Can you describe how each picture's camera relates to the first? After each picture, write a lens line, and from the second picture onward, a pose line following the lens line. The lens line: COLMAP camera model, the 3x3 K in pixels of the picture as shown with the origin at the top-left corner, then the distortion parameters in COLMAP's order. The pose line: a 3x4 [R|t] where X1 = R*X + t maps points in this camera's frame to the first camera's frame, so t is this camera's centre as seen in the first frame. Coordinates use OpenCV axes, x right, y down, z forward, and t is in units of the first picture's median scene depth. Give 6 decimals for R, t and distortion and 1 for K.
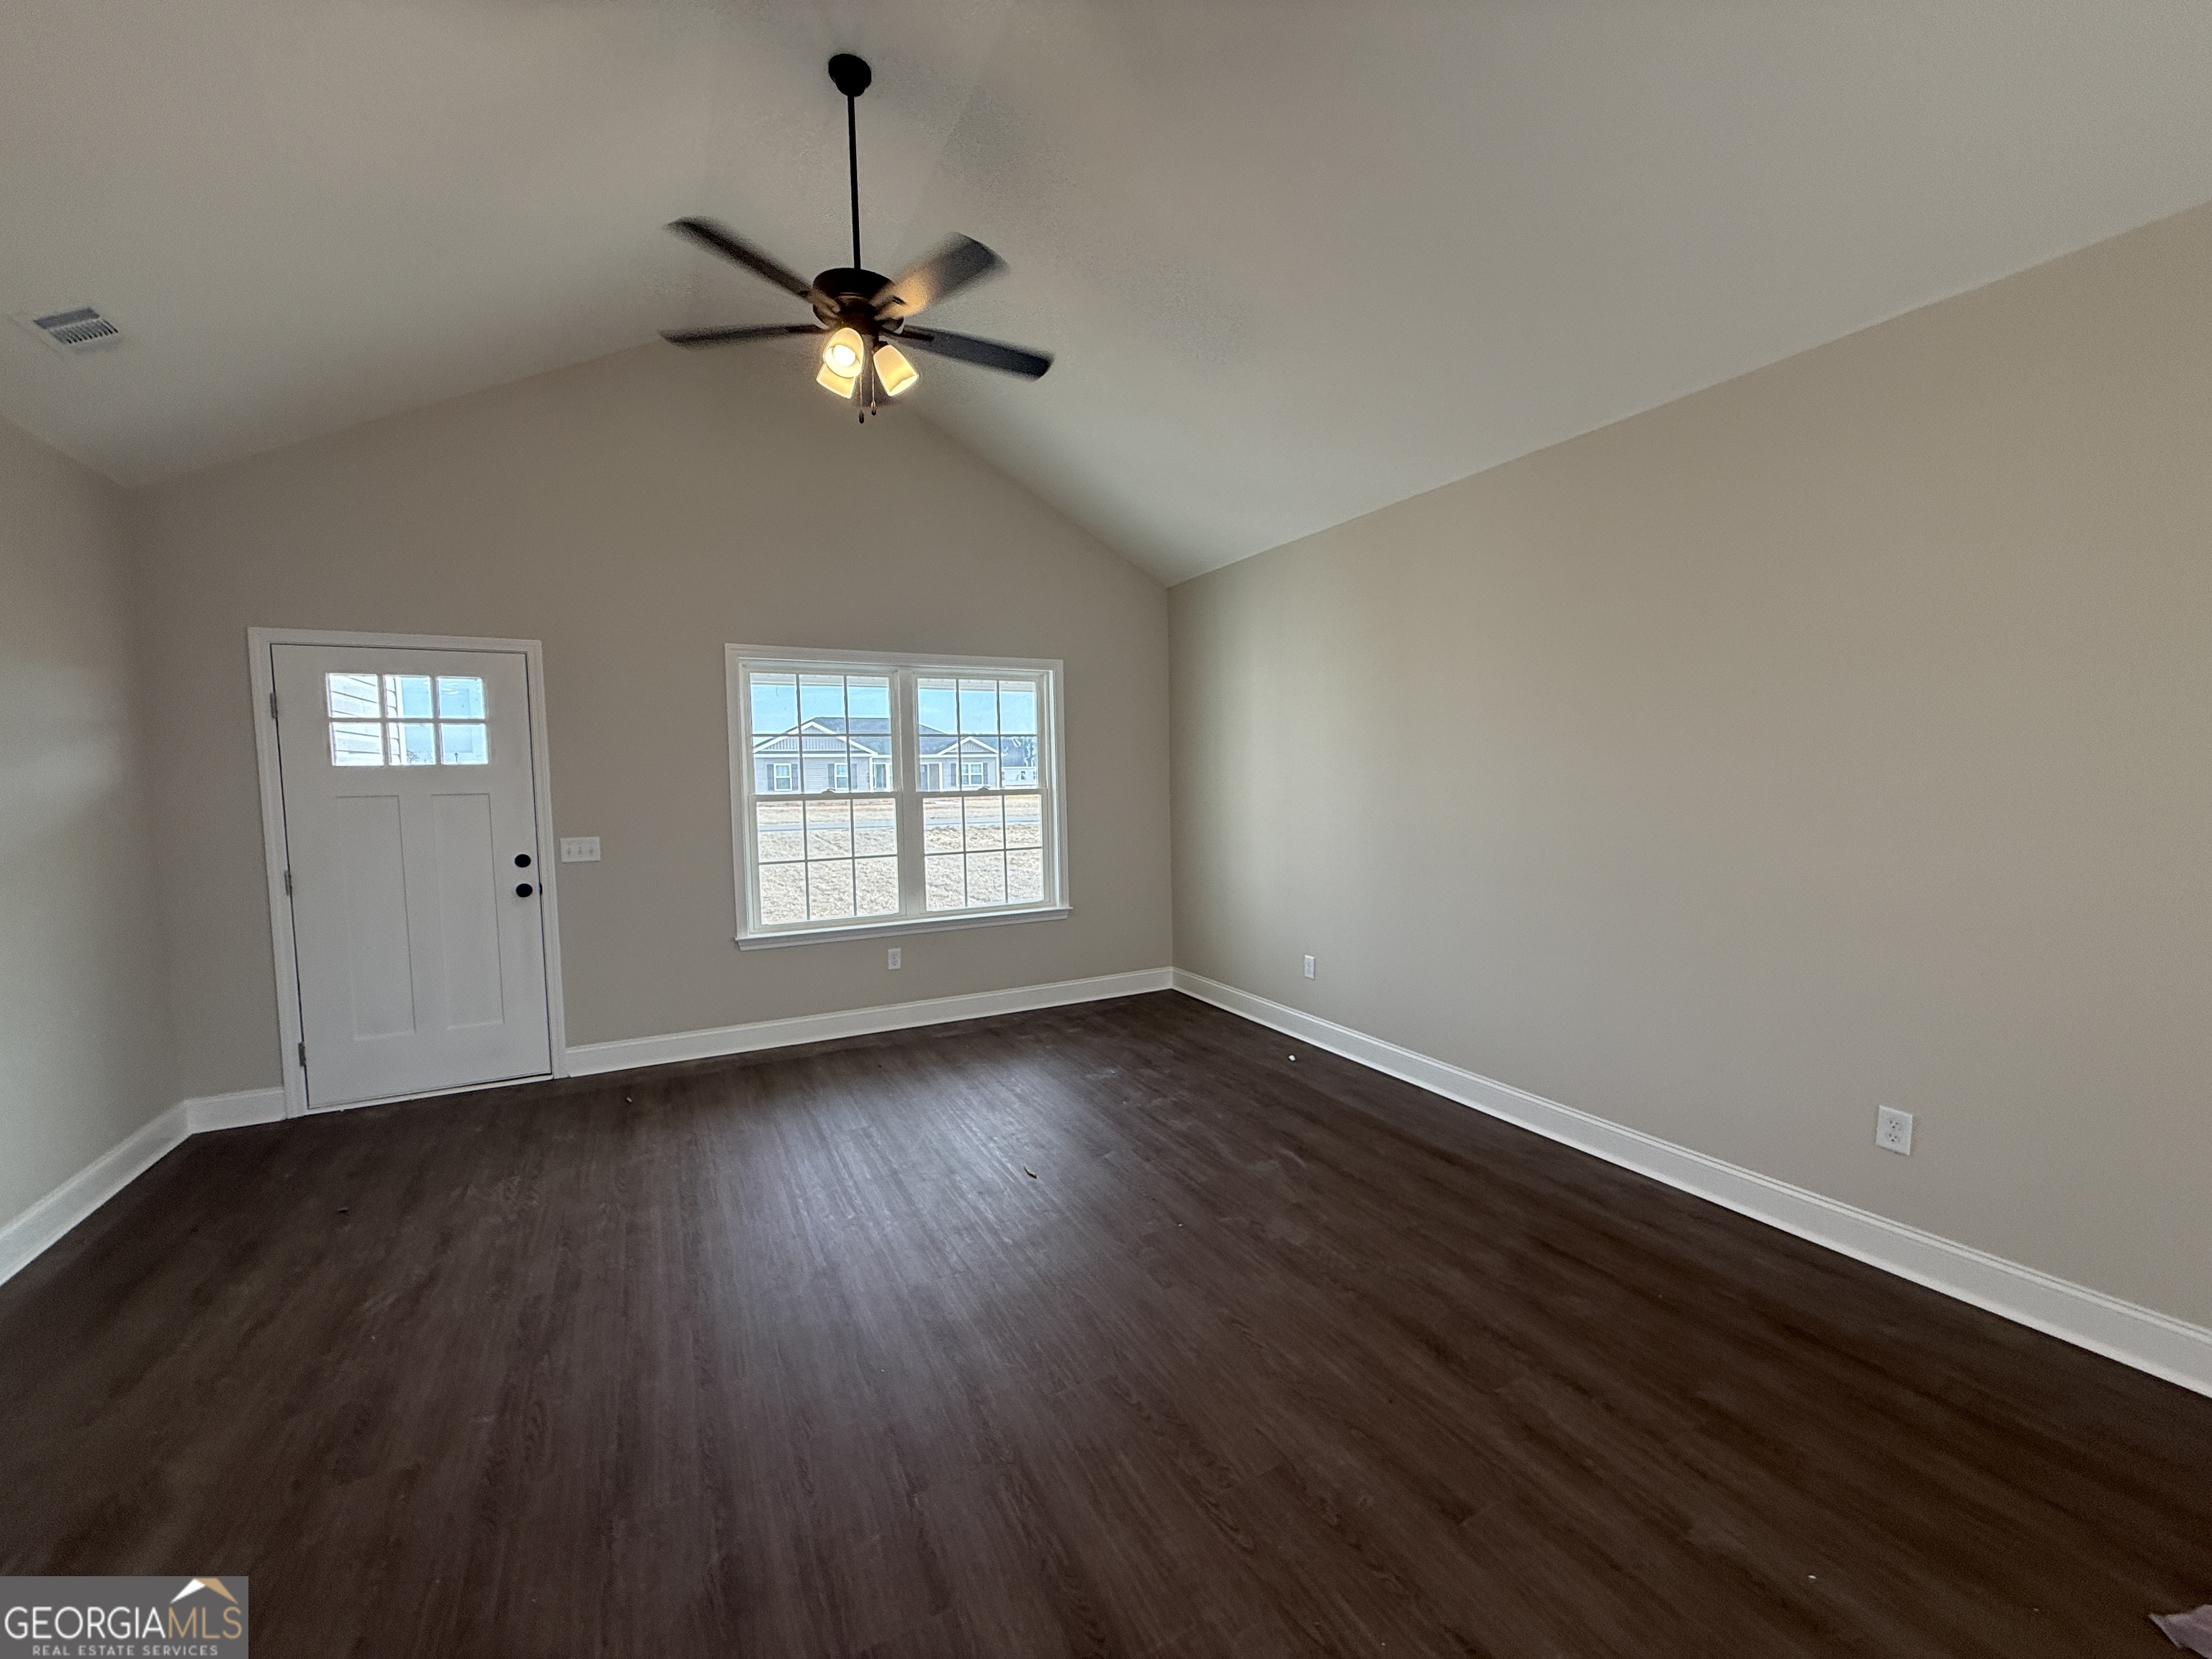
lens RADIAL K [[882.7, 0, 1102.3], [0, 882.7, 824.0], [0, 0, 1]] dist [-0.000632, -0.000027]
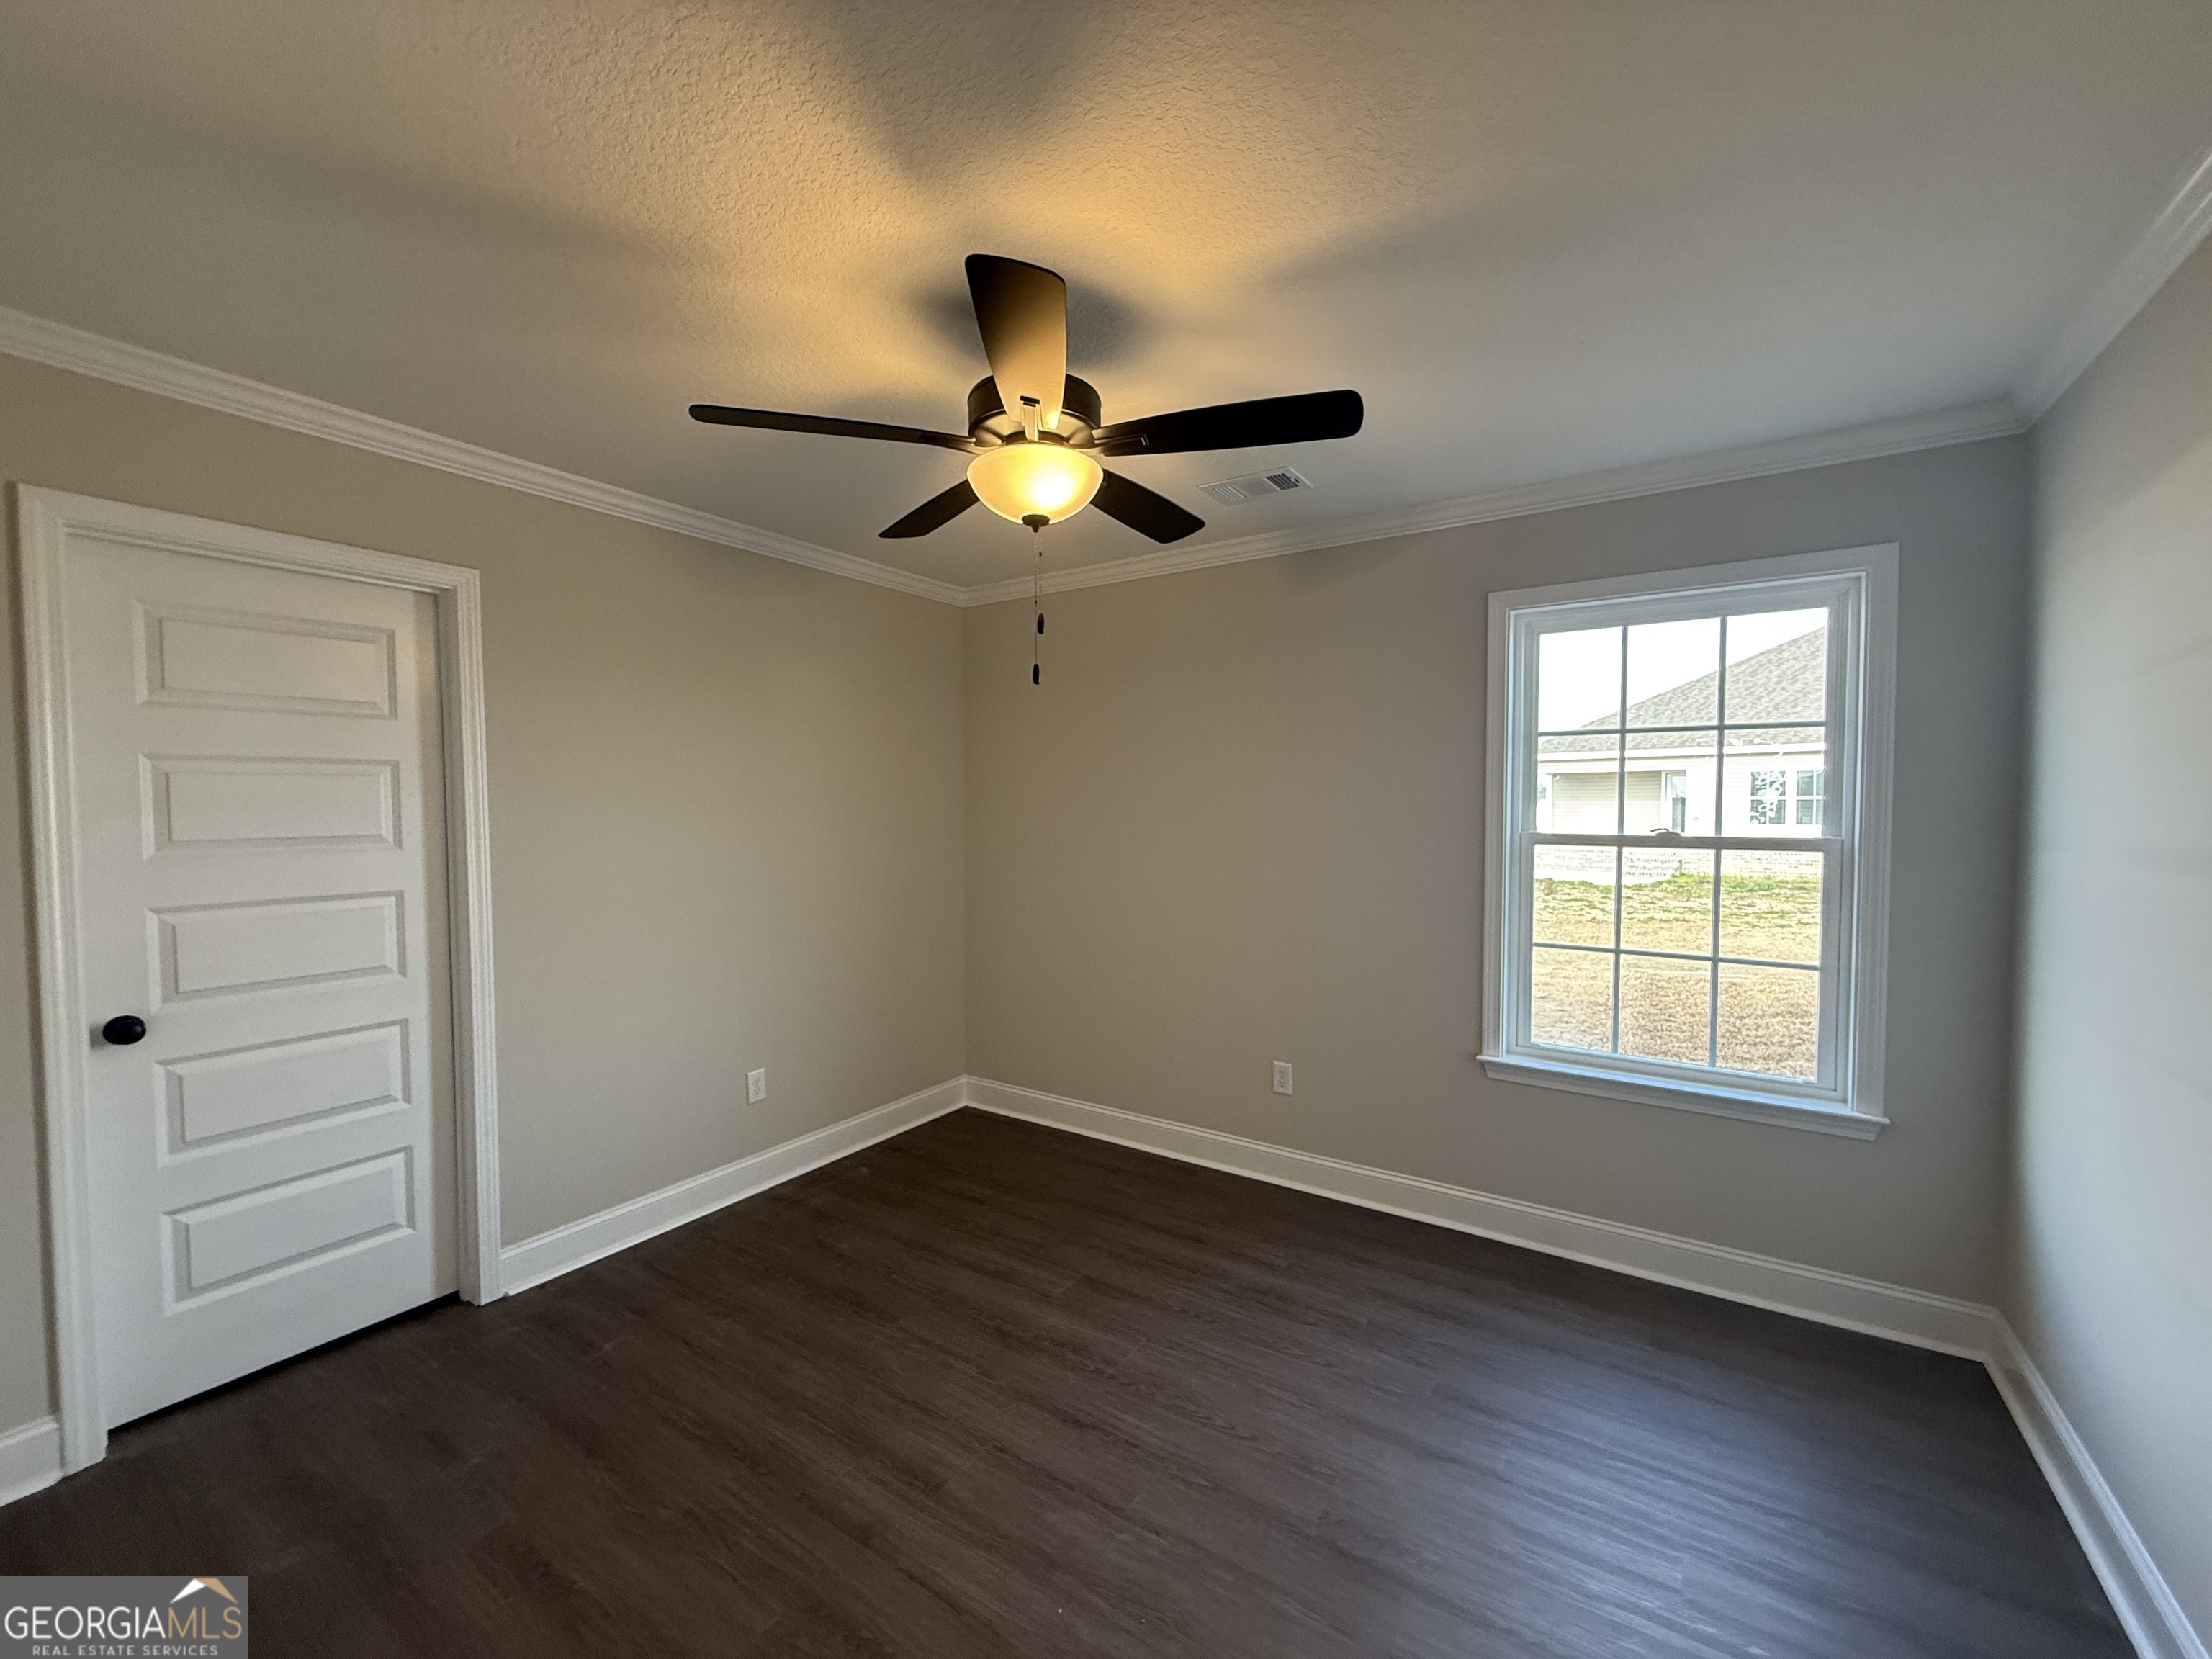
lens RADIAL K [[882.7, 0, 1095.0], [0, 882.7, 834.9], [0, 0, 1]] dist [-0.000632, -0.000027]
pose [[0.482094, 0.048904, -0.874754, -0.001071], [-0.066990, 0.997576, 0.018851, -0.025846], [0.873555, 0.049512, 0.484201, 0.506712]]
